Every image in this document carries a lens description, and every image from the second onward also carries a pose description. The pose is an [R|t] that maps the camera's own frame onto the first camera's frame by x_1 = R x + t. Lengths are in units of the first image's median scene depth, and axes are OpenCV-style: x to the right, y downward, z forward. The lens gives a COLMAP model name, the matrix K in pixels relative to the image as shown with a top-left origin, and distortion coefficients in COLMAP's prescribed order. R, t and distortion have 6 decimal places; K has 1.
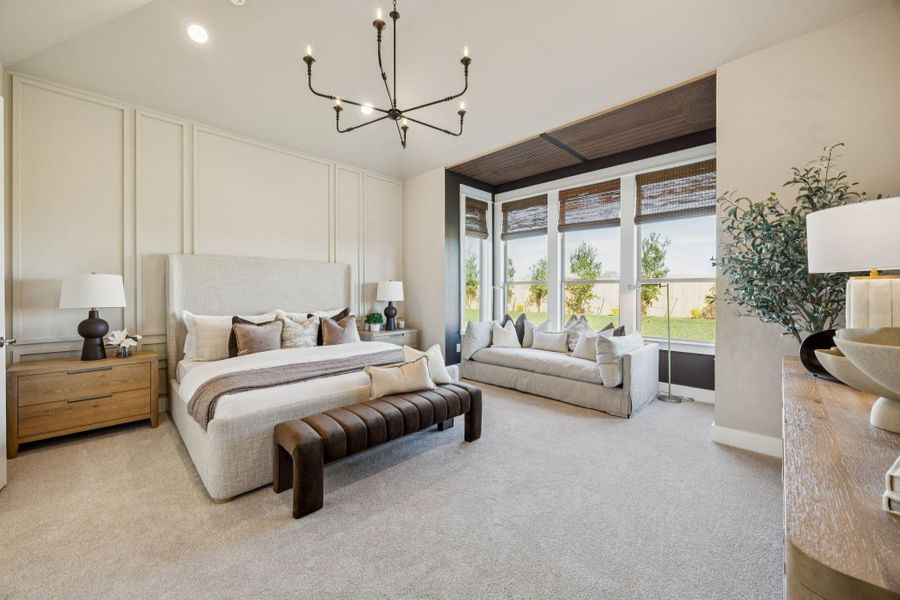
lens RADIAL K [[348.7, 0, 445.7], [0, 348.7, 294.1], [0, 0, 1]] dist [-0.000018, 0.000115]
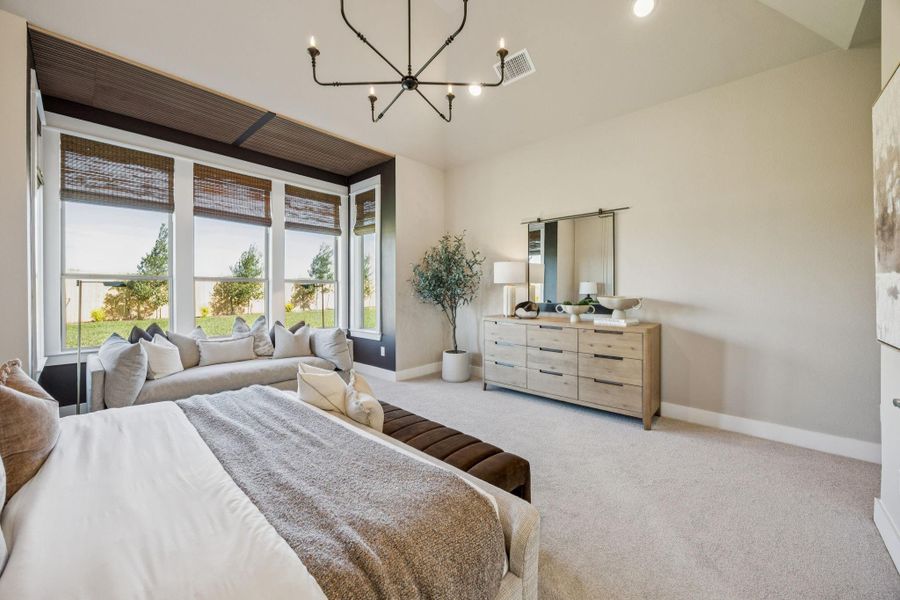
lens RADIAL K [[348.7, 0, 445.8], [0, 348.7, 292.1], [0, 0, 1]] dist [-0.000018, 0.000115]
pose [[-0.047855, -0.005948, 0.998837, -0.561679], [0.008940, 0.999940, 0.006383, -0.003516], [-0.998814, 0.009235, -0.047799, 0.536918]]
